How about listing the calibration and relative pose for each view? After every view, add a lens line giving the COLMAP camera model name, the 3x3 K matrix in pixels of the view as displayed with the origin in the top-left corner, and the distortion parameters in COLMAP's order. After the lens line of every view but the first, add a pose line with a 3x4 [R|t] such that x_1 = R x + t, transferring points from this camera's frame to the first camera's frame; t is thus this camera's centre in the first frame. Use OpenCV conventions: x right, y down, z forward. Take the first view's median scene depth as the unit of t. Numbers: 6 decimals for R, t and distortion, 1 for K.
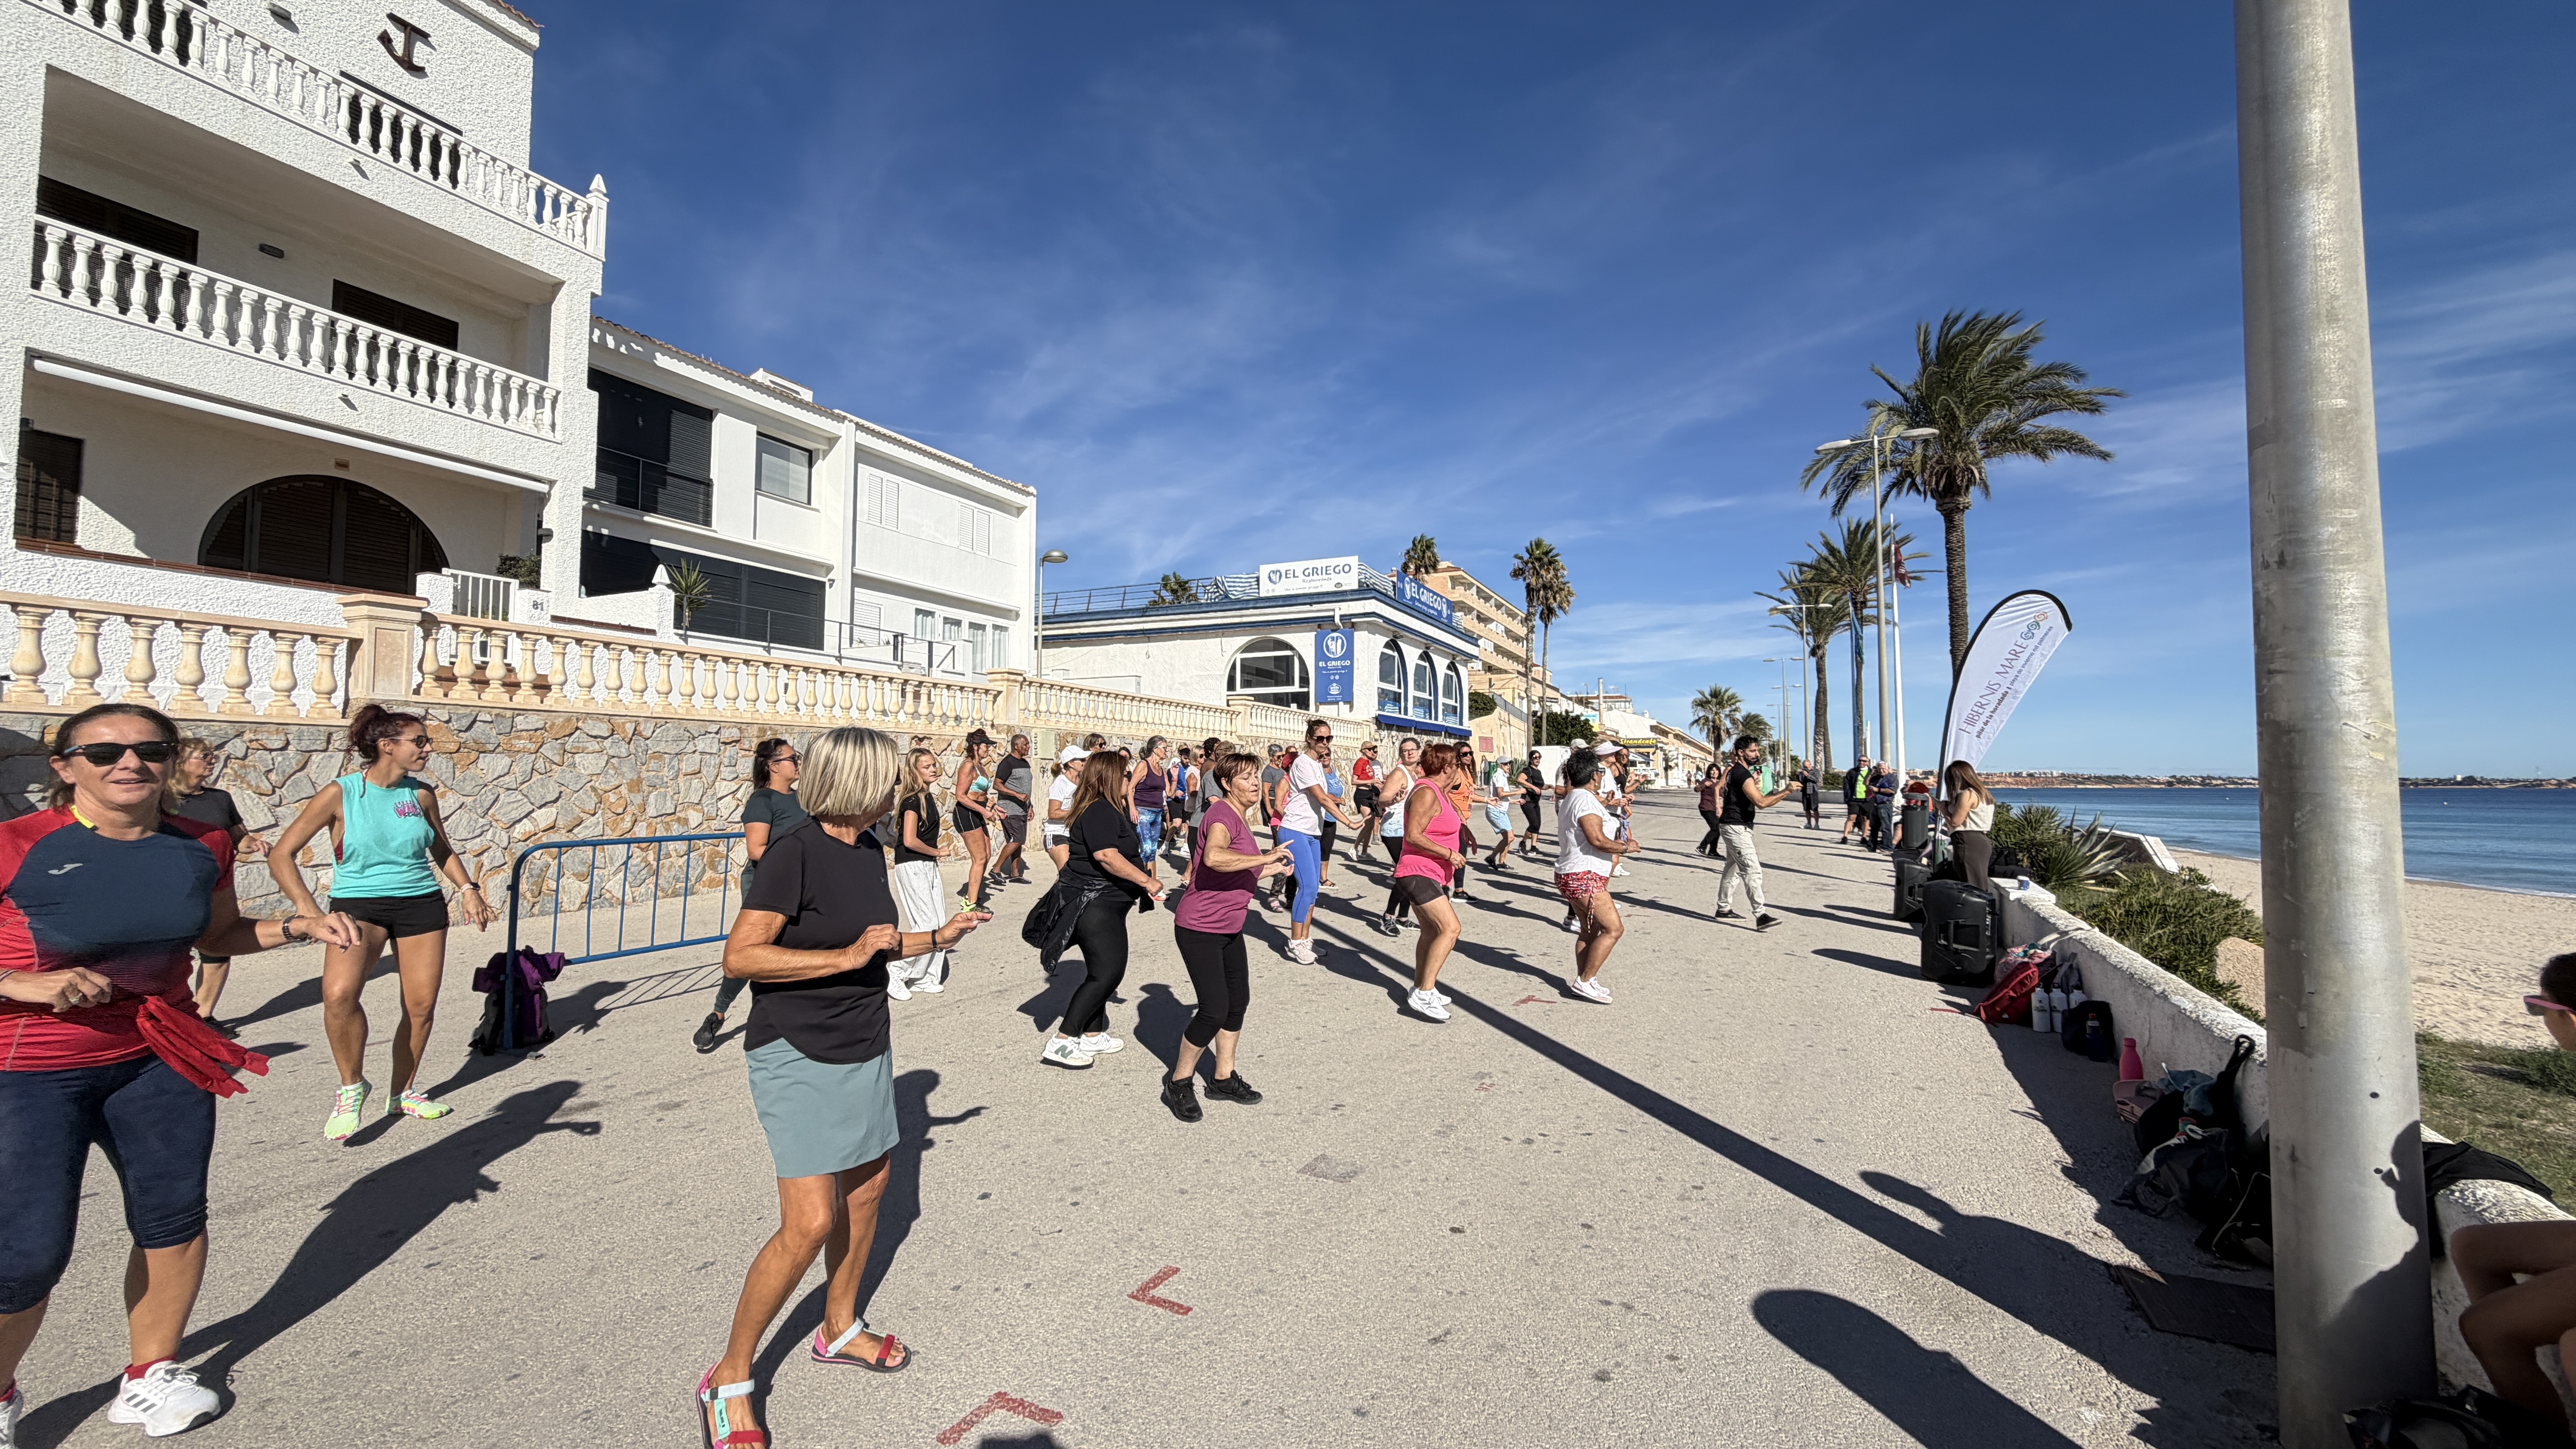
lens RADIAL K [[1014.5, 0, 1310.8], [0, 1014.5, 723.4], [0, 0, 1]] dist [0.001118, -0.000591]
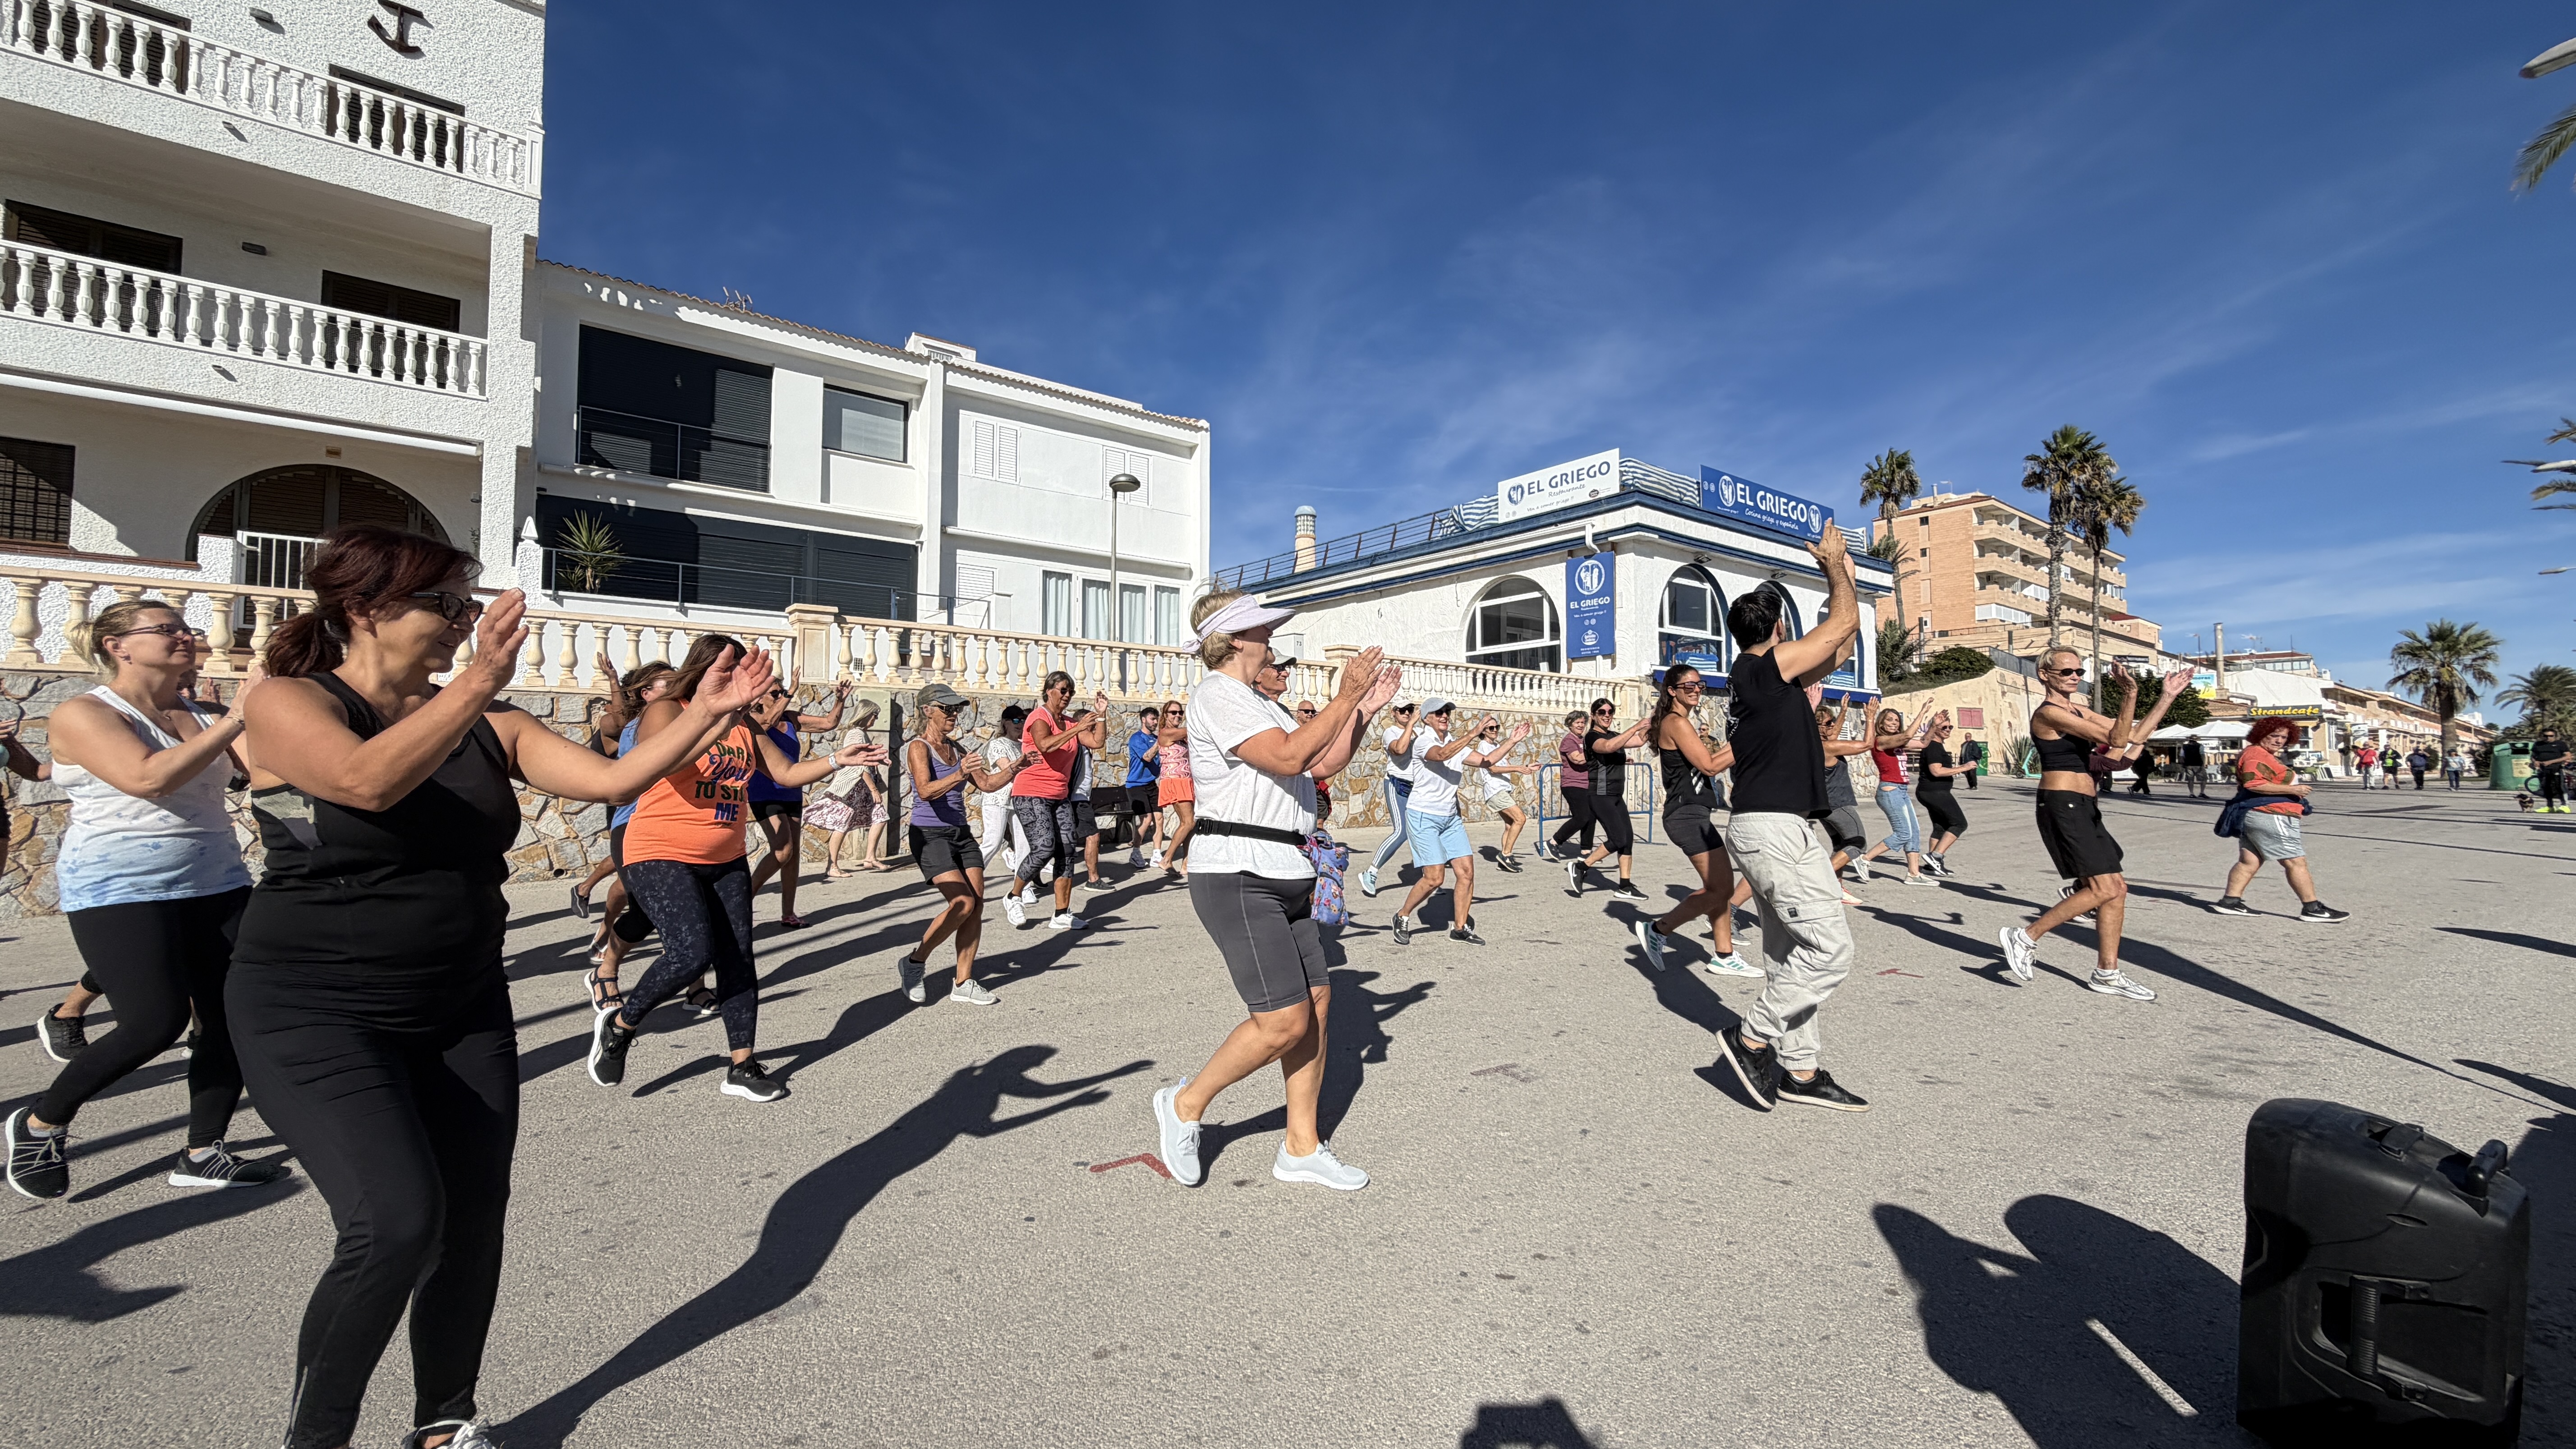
lens RADIAL K [[1014.5, 0, 1295.9], [0, 1014.5, 729.2], [0, 0, 1]] dist [0.001118, -0.000591]
pose [[0.882746, -0.021519, -0.469358, 0.236692], [0.027882, 0.999589, 0.006610, 0.026766], [0.469023, -0.018921, 0.882983, 0.361815]]
